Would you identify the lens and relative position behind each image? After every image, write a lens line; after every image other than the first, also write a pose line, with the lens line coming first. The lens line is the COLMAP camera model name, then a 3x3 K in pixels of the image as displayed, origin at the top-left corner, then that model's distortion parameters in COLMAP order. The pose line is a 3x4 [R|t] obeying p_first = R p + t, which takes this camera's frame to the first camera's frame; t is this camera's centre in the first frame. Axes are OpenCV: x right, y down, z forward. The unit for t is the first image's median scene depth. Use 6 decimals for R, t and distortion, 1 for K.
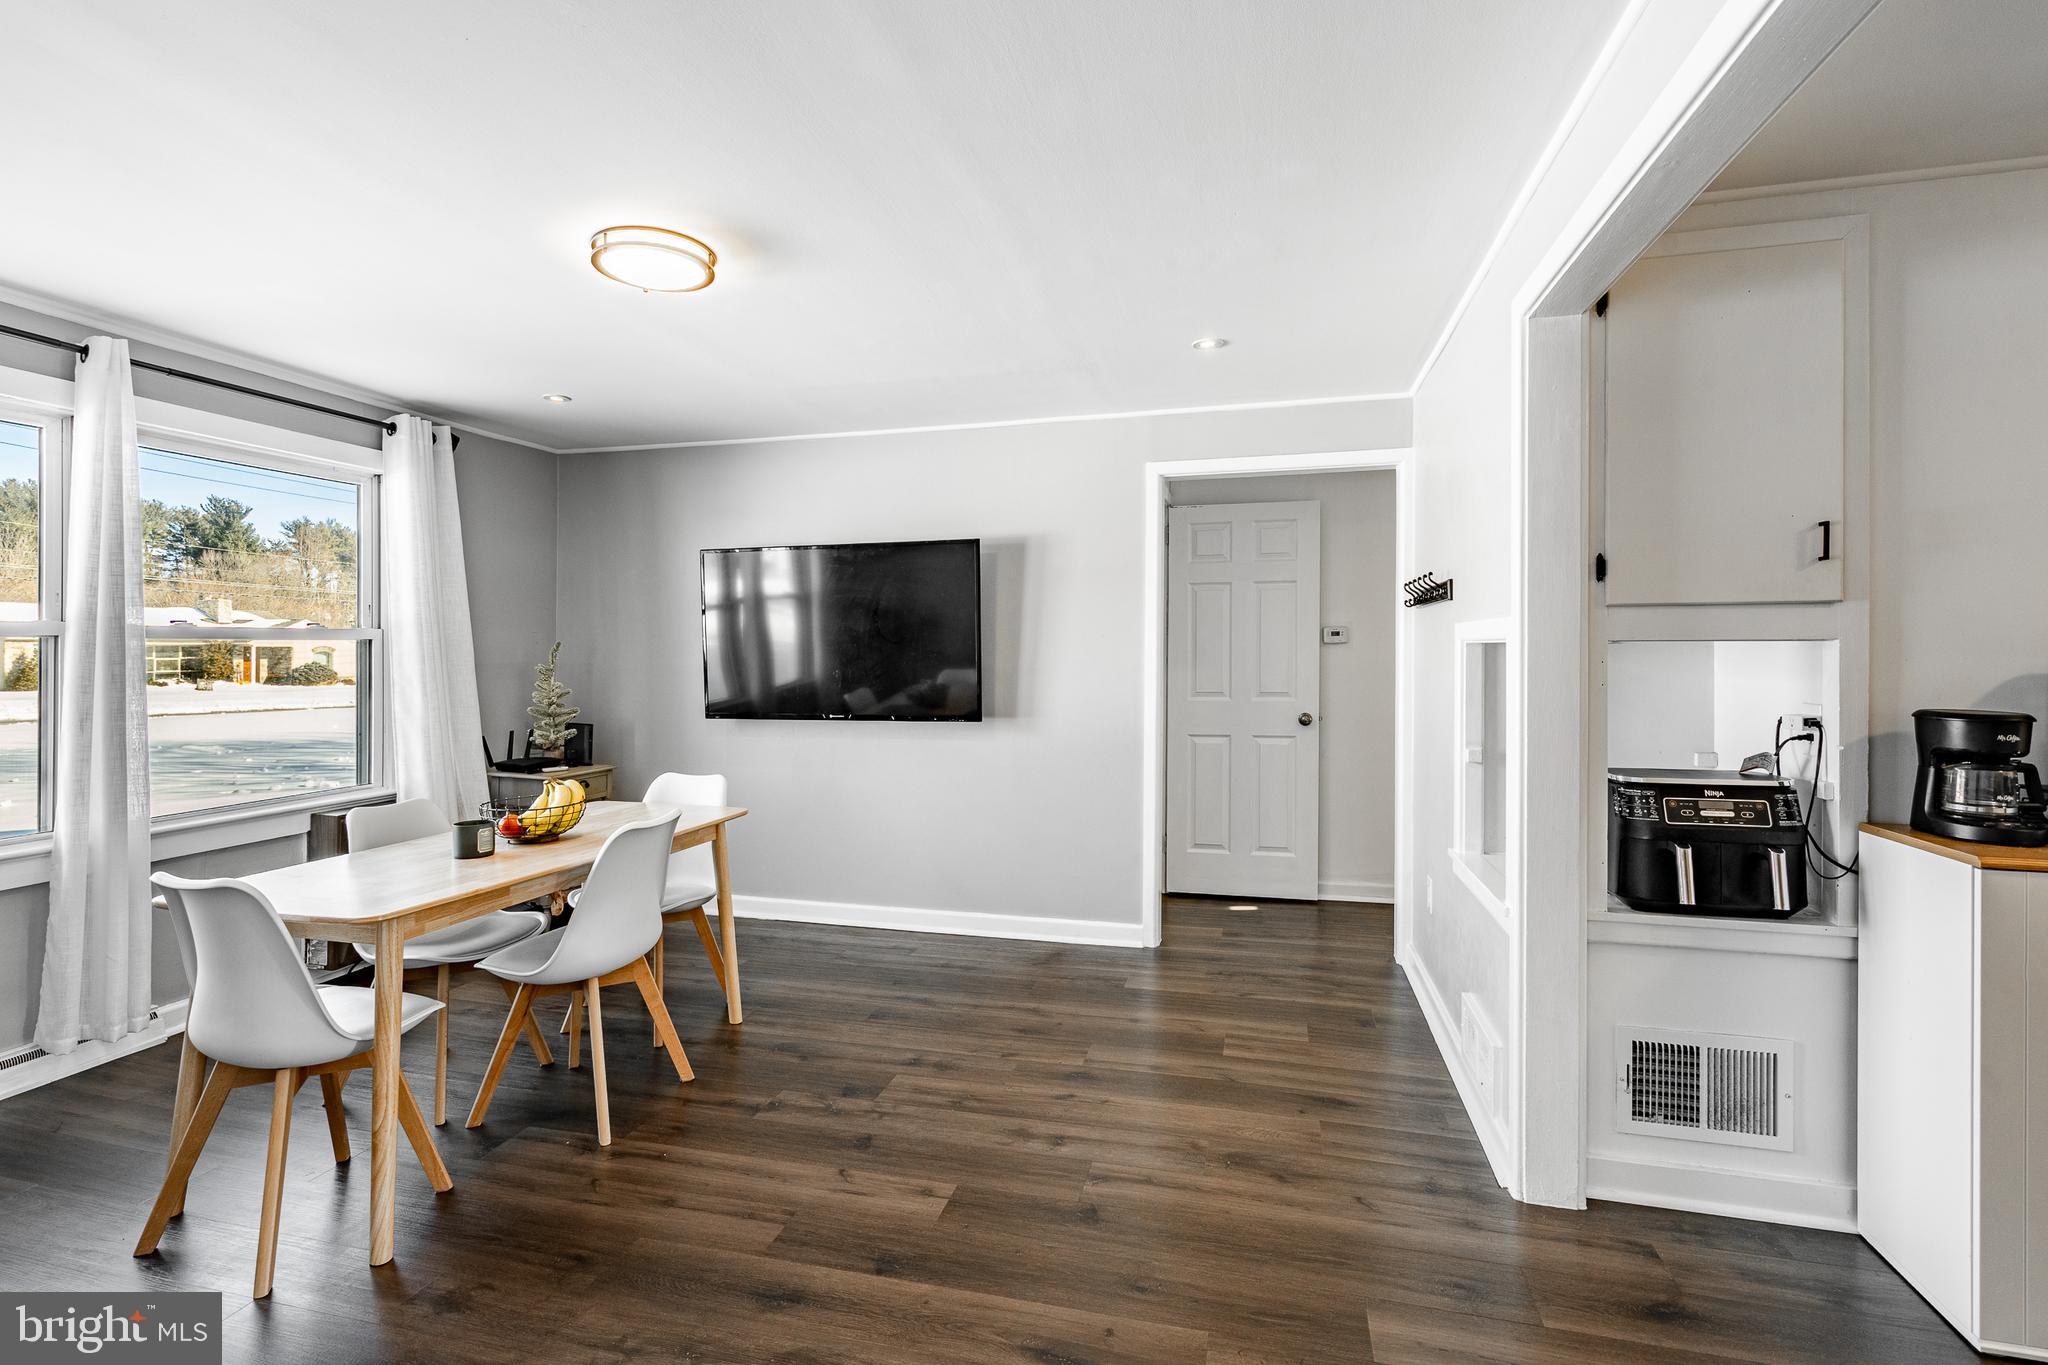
lens RADIAL K [[943.1, 0, 1030.8], [0, 943.1, 645.7], [0, 0, 1]] dist [-0.000077, 0.001056]
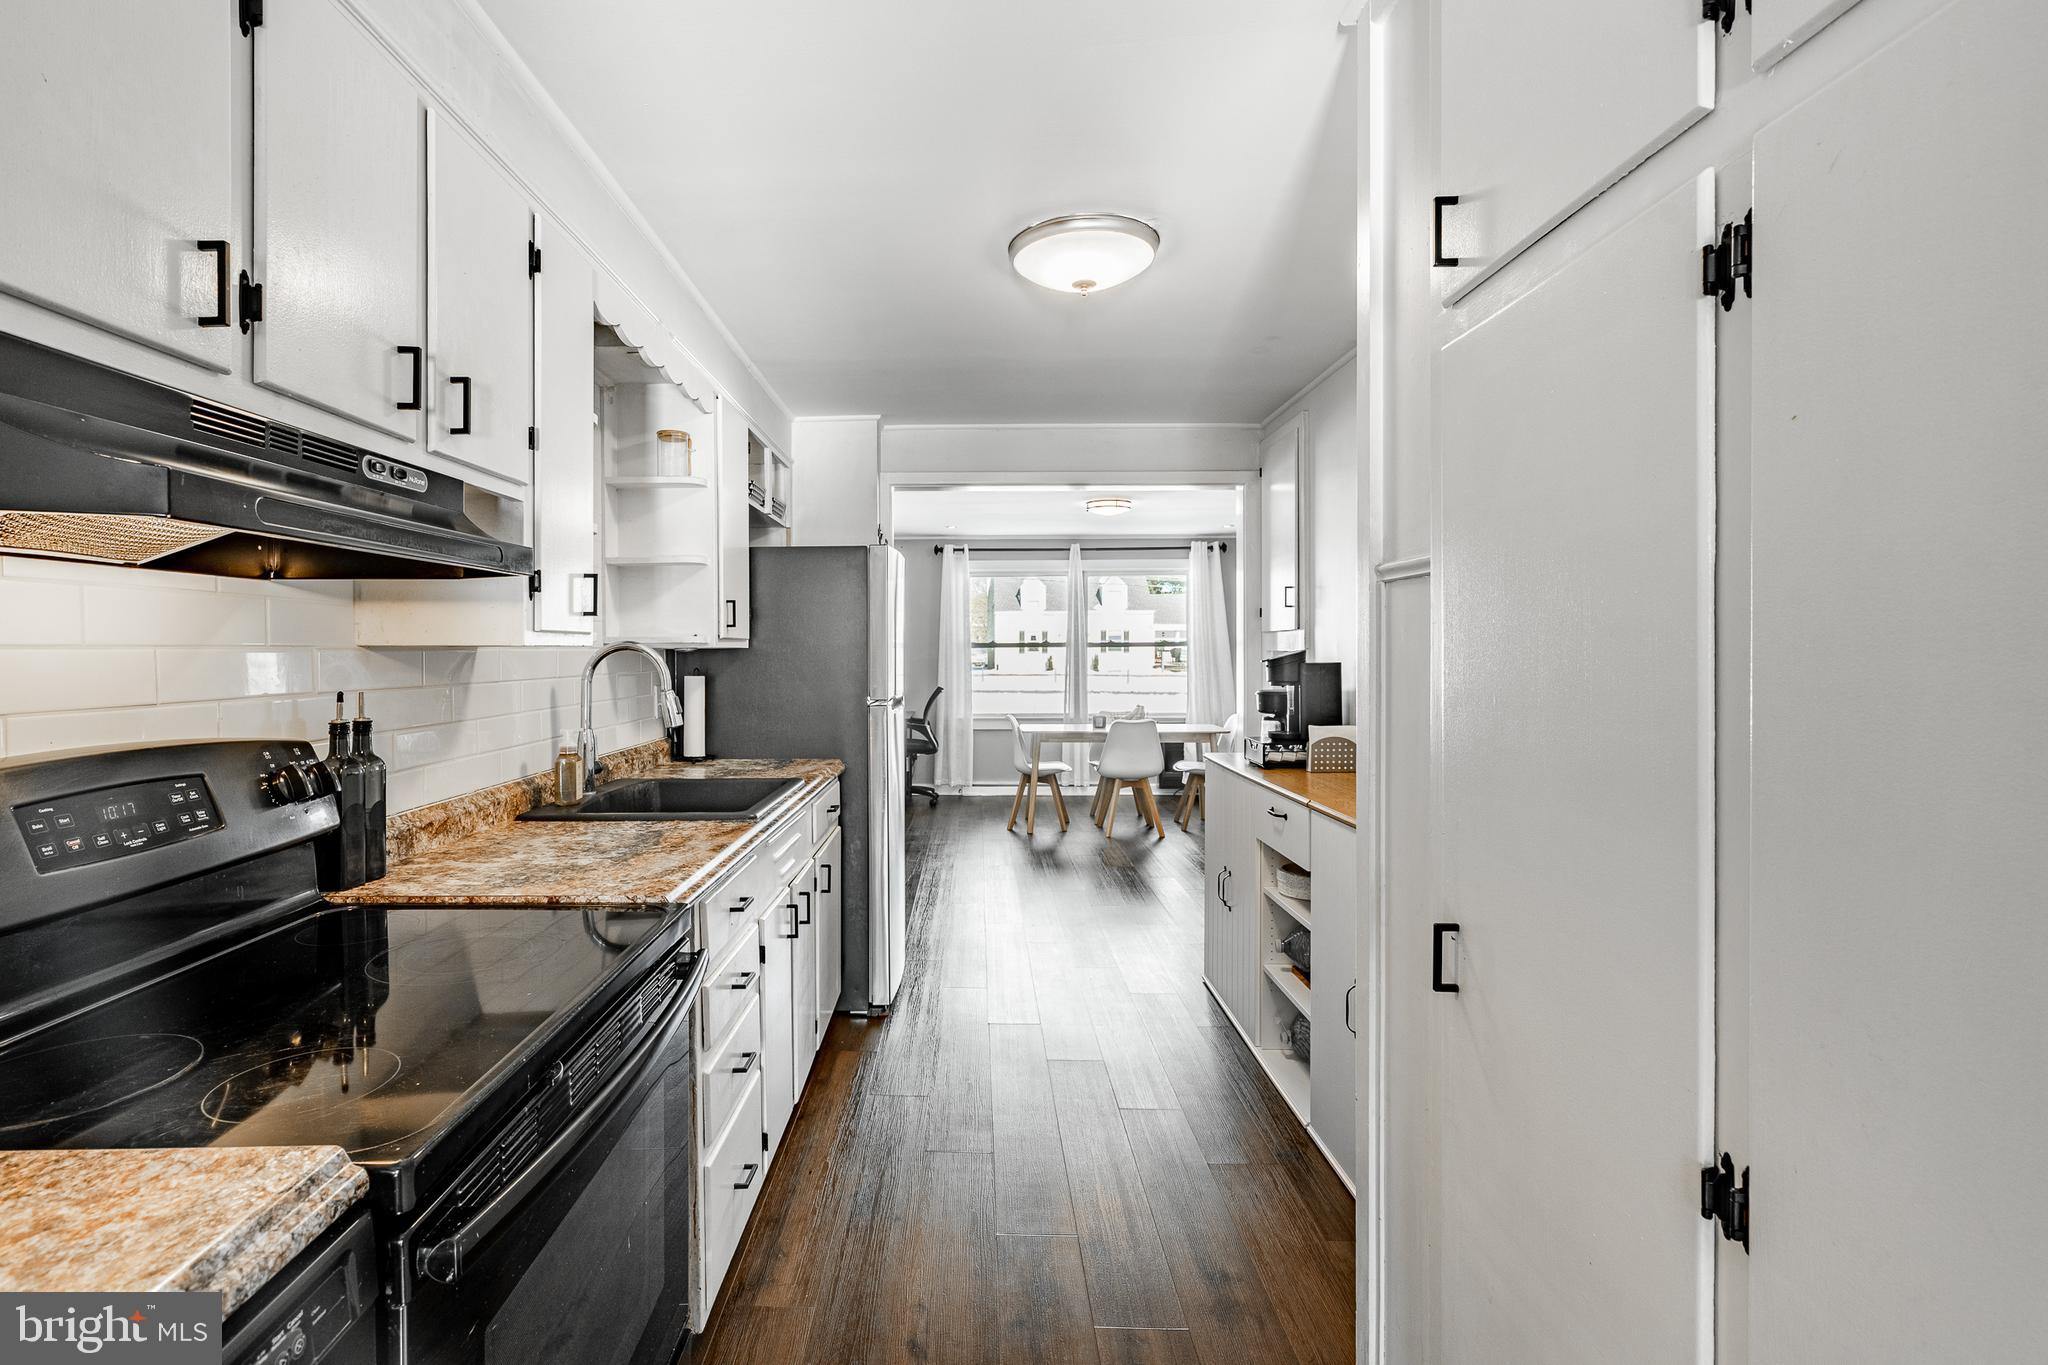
lens RADIAL K [[1145.3, 0, 1020.4], [0, 1145.3, 644.3], [0, 0, 1]] dist [0.000245, 0.000308]
pose [[0.246605, 0.001856, -0.969114, 2.531542], [0.004318, 0.999986, 0.003014, -0.029473], [0.969107, -0.004928, 0.246593, -0.028073]]
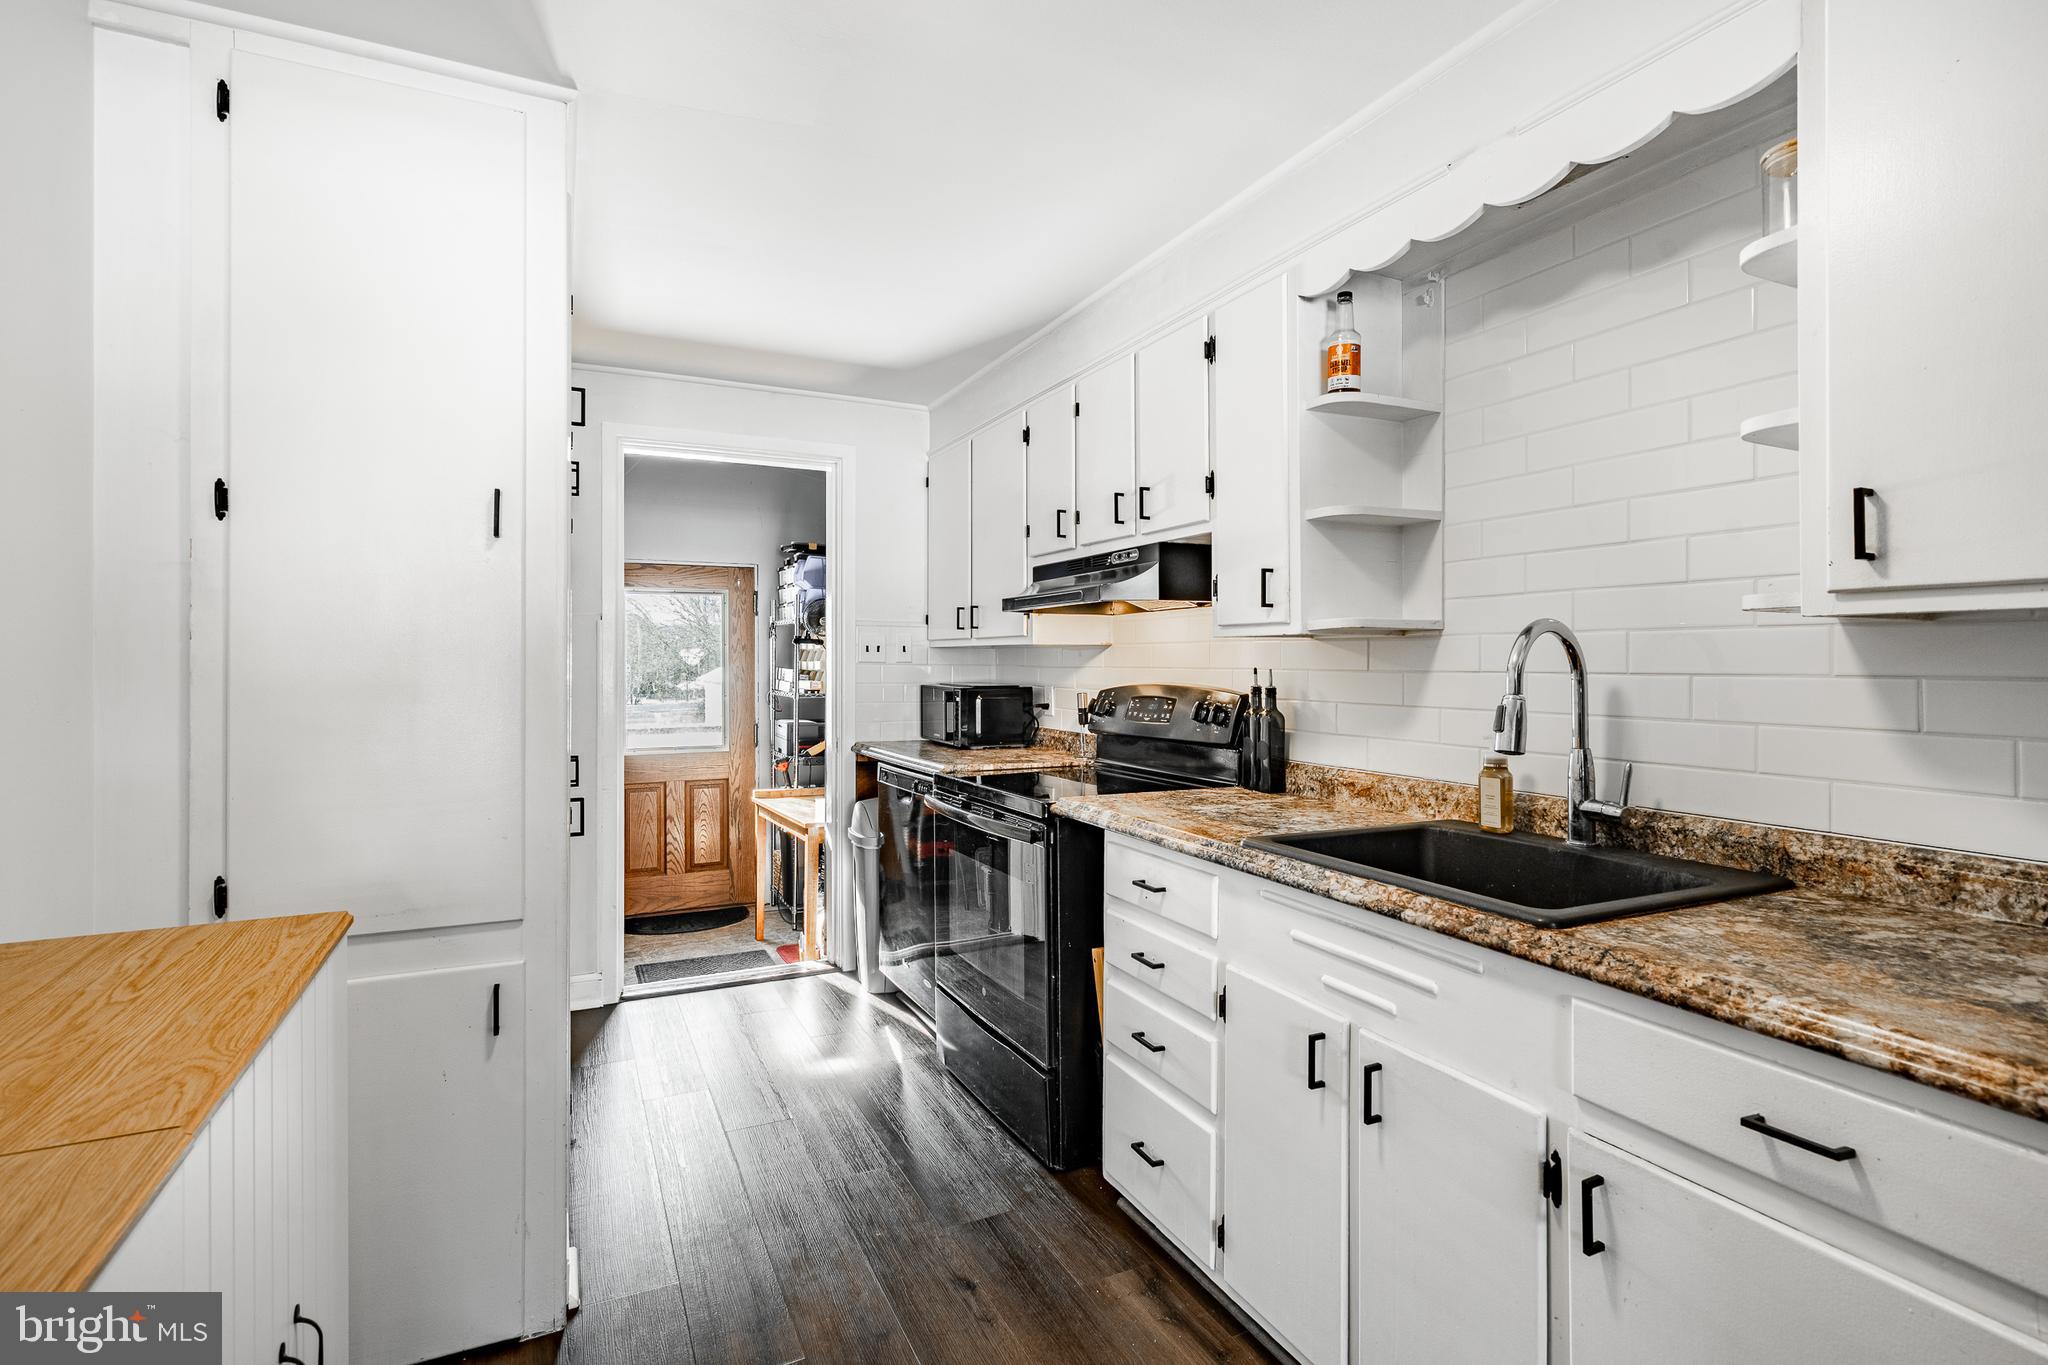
lens RADIAL K [[989.6, 0, 1026.1], [0, 989.6, 673.4], [0, 0, 1]] dist [0.001023, 0.000025]
pose [[-0.608178, -0.008436, 0.793756, 0.826568], [-0.004343, 0.999964, 0.007299, 0.005929], [-0.793789, 0.000992, -0.608192, 0.618526]]
